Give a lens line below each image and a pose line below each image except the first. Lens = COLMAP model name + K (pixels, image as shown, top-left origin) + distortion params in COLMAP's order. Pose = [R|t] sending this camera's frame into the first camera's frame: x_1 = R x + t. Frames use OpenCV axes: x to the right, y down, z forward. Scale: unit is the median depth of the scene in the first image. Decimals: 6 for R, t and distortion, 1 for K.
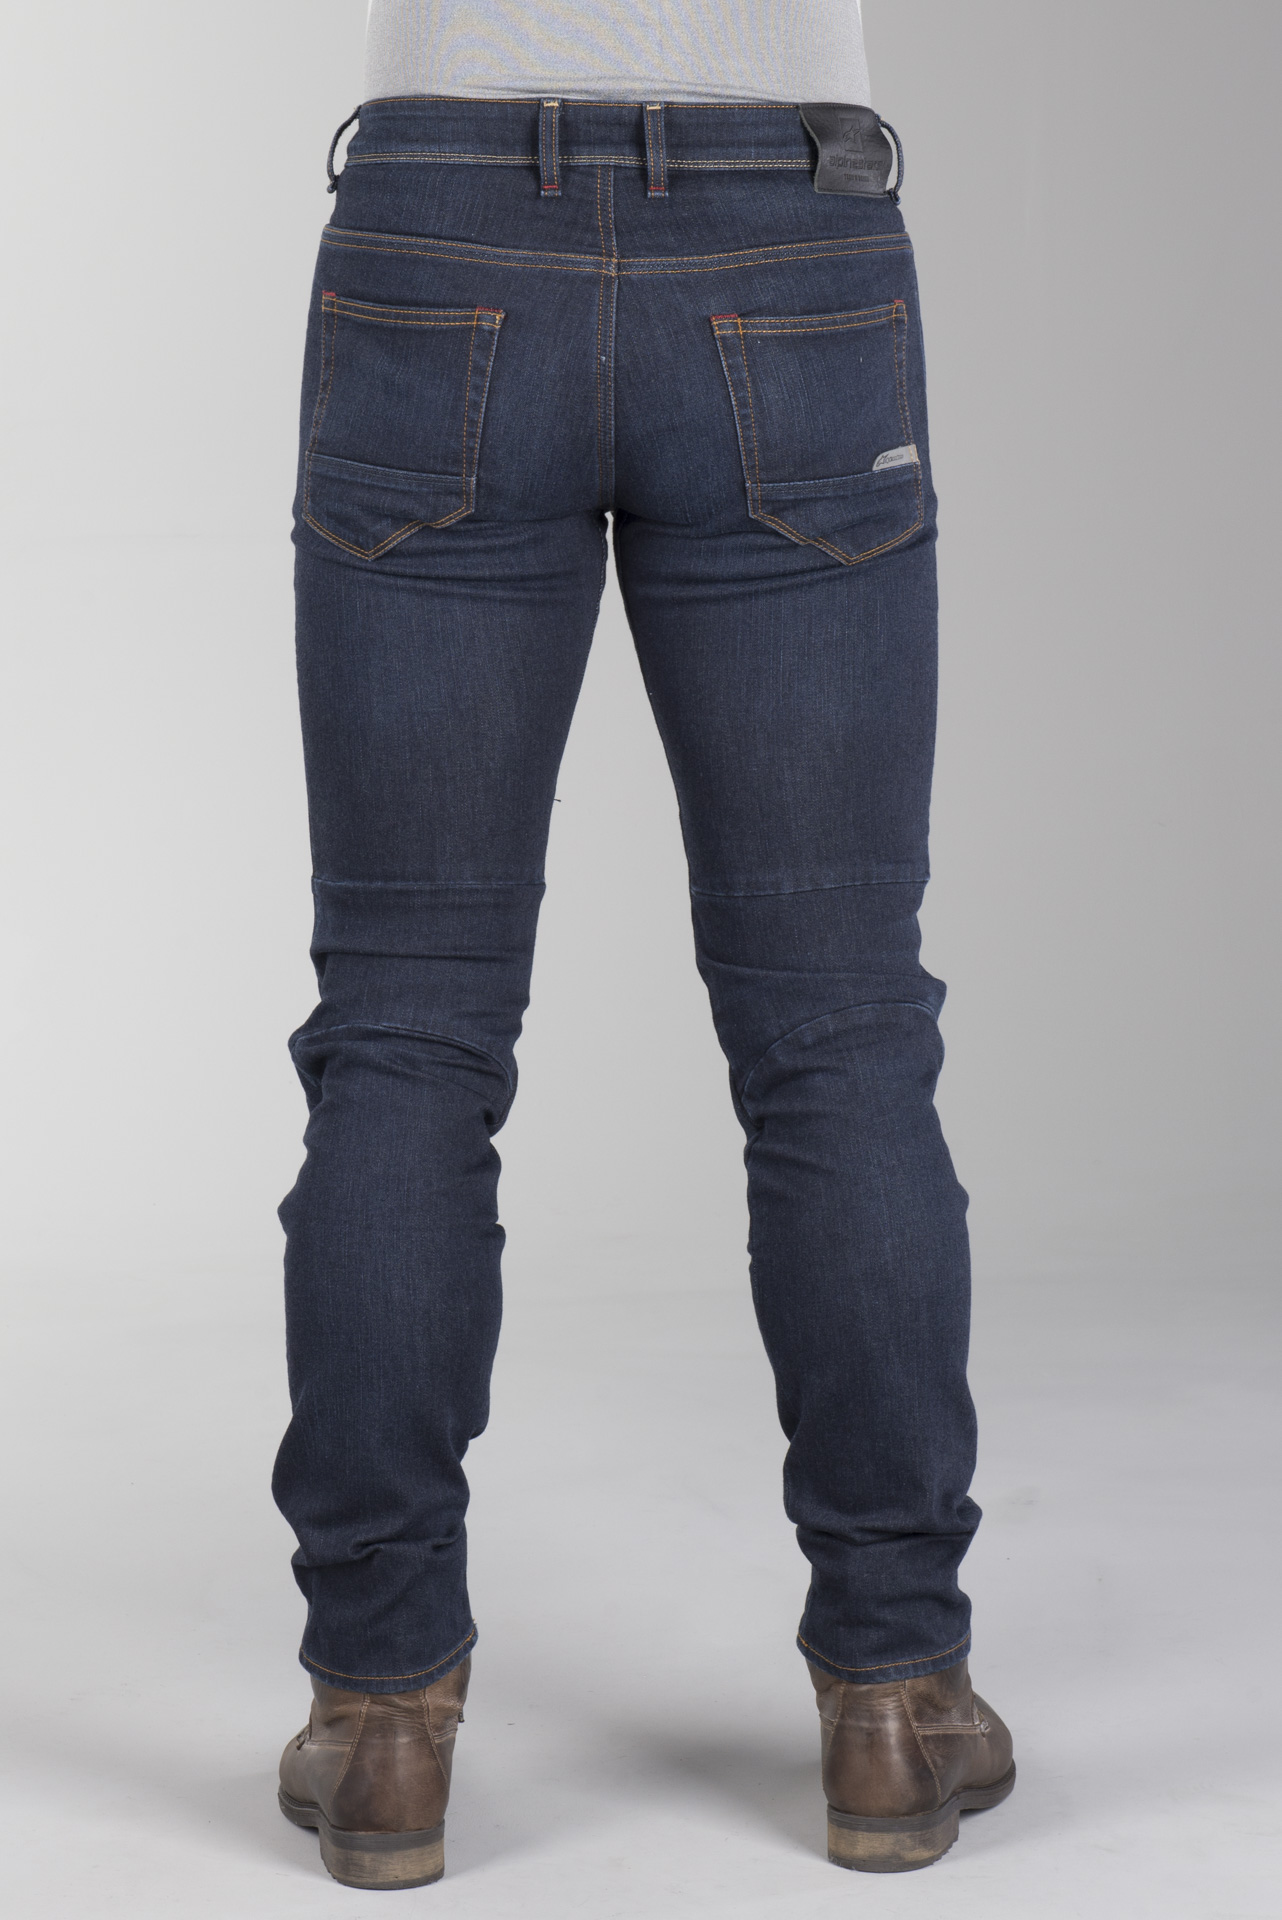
lens RADIAL K [[4886.2, 0, 641.0], [0, 4886.2, 960.0], [0, 0, 1]] dist [-0.234455, 5.967087]
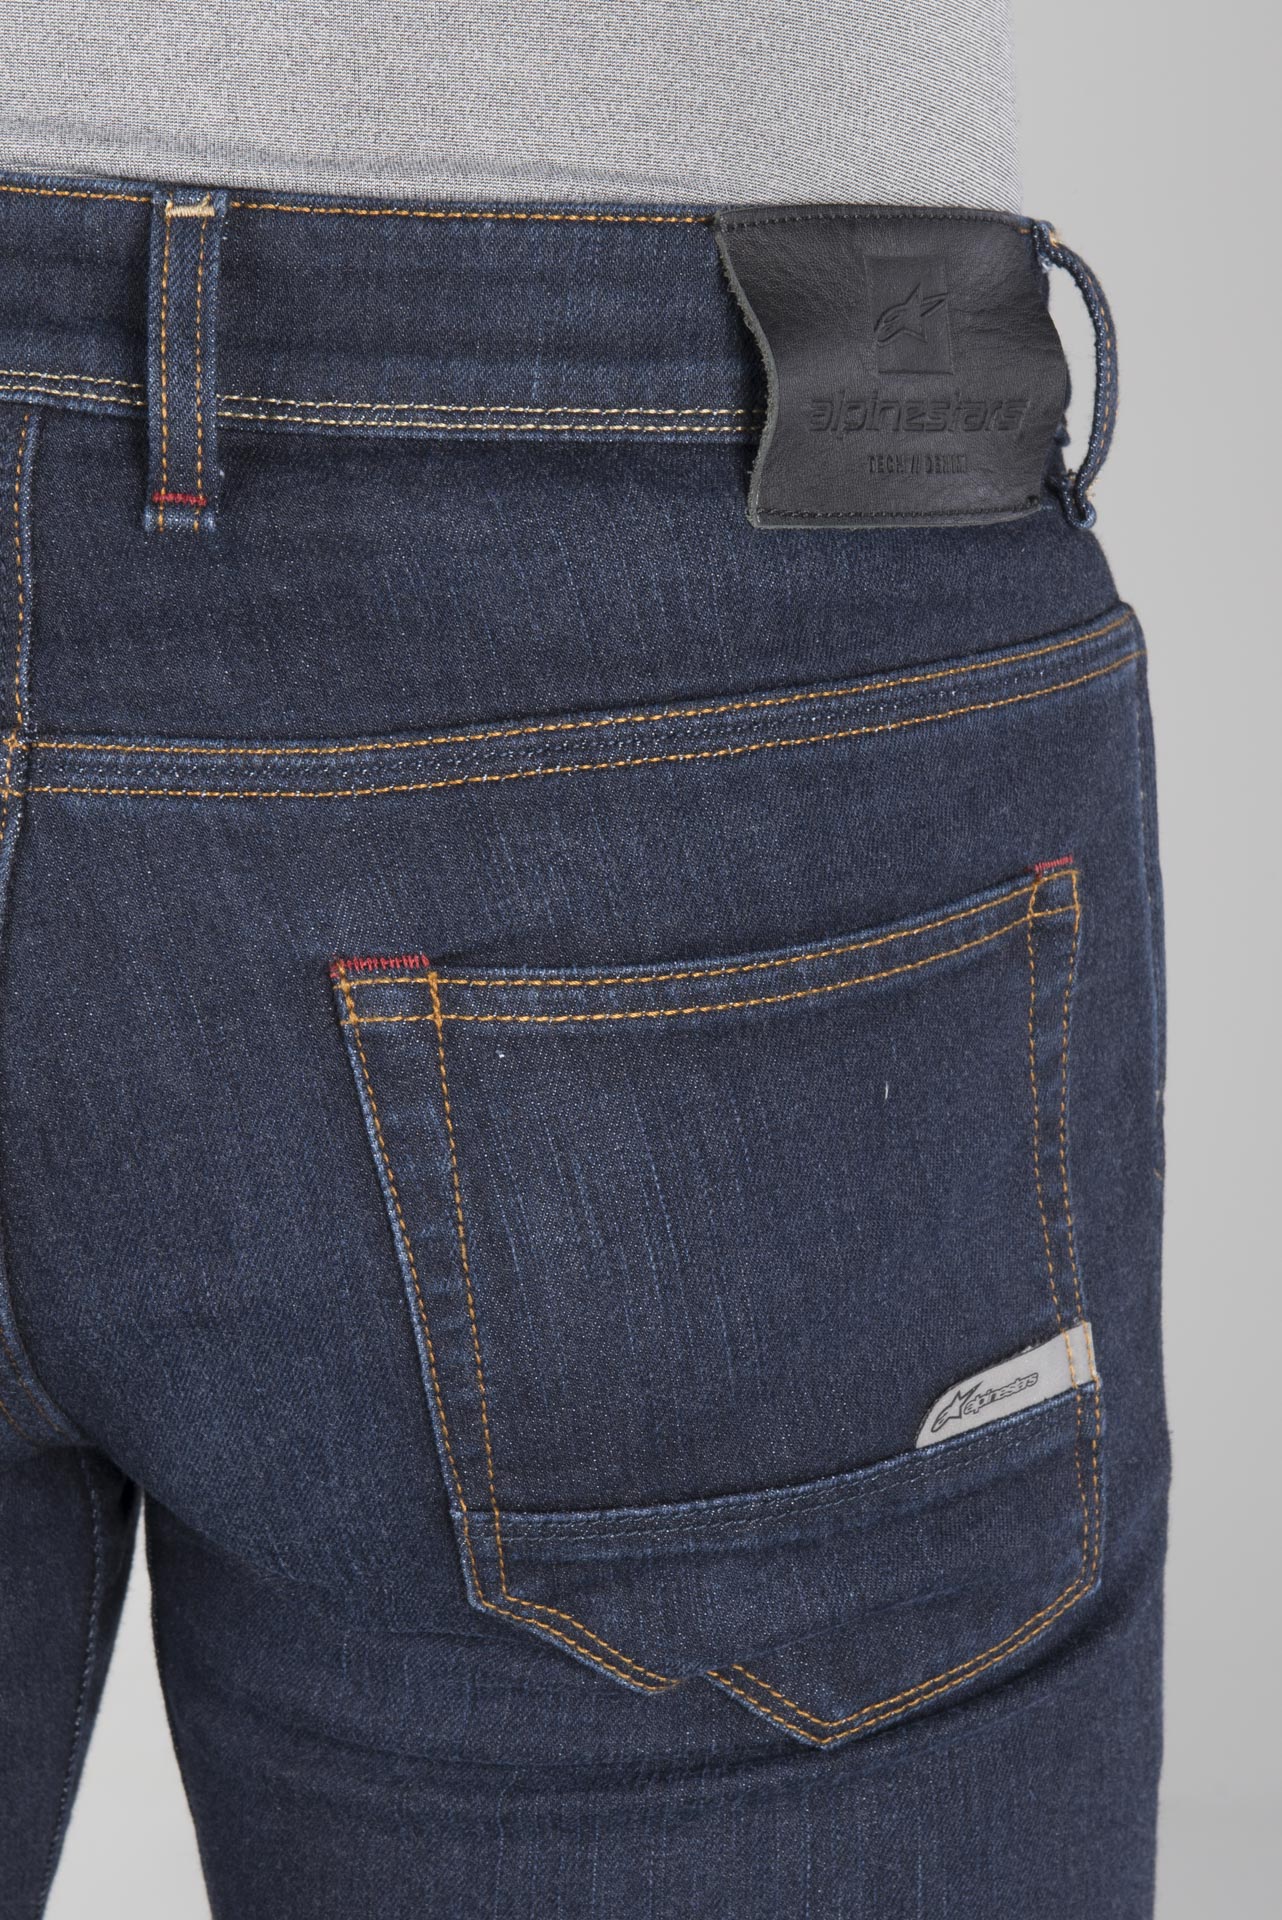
lens RADIAL K [[5086.8, 0, 641.0], [0, 5086.8, 960.0], [0, 0, 1]] dist [0.025084, 0.255288]
pose [[0.989032, 0.070171, -0.129966, 0.070288], [-0.061531, 0.995693, 0.069345, -0.152797], [0.134273, -0.060588, 0.989090, 0.703739]]
